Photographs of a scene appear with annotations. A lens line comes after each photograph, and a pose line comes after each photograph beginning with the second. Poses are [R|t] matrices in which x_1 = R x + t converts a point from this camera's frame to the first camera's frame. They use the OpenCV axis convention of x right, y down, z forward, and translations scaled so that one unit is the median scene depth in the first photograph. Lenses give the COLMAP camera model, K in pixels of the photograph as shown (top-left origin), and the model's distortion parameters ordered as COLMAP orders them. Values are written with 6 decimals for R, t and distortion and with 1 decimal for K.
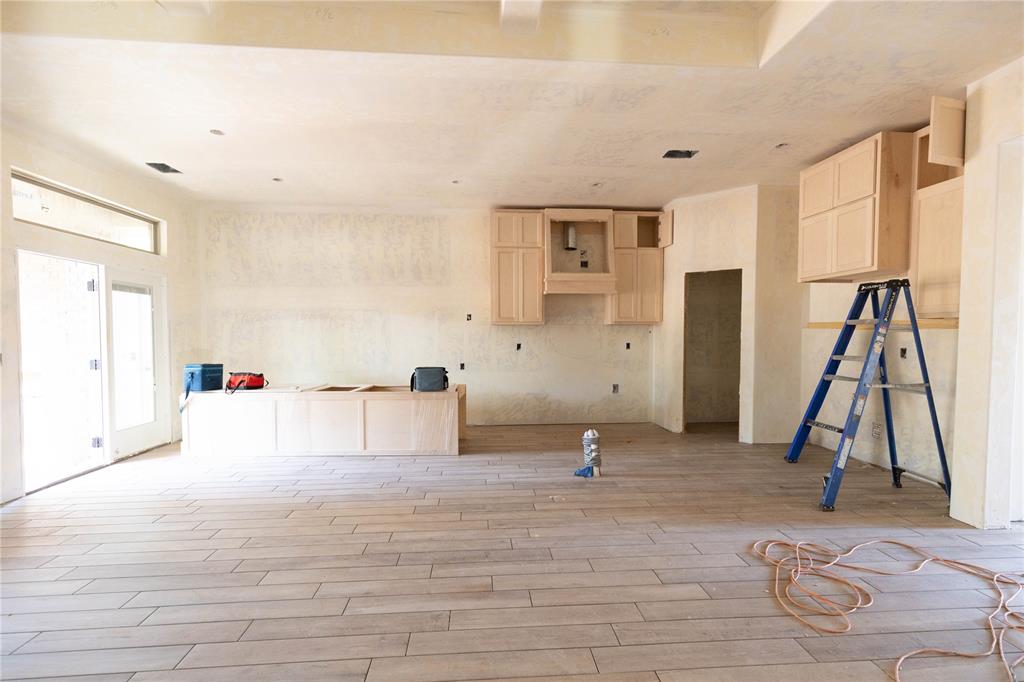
lens RADIAL K [[455.1, 0, 510.3], [0, 455.1, 344.7], [0, 0, 1]] dist [0.000999, 0.000318]
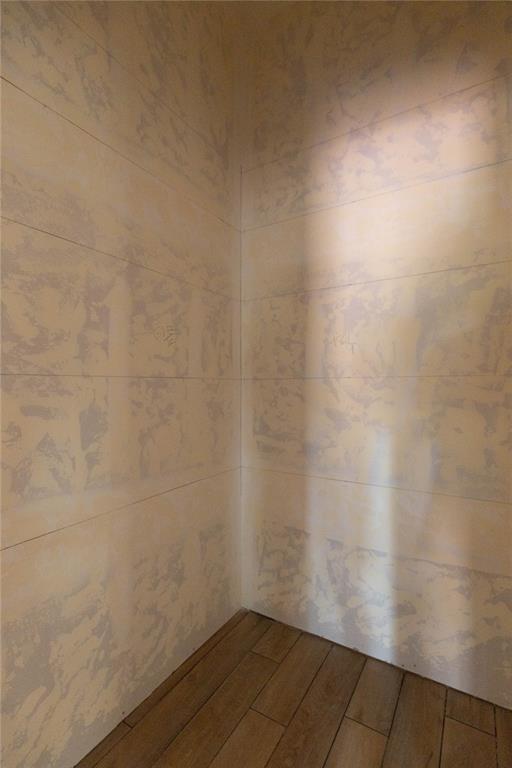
lens RADIAL K [[341.4, 0, 255.0], [0, 341.4, 386.3], [0, 0, 1]] dist [0.000999, 0.000318]
pose [[0.594818, -0.008629, 0.803814, 0.350178], [0.028646, 0.999535, -0.010467, 0.002582], [-0.803350, 0.029252, 0.594788, 0.838737]]
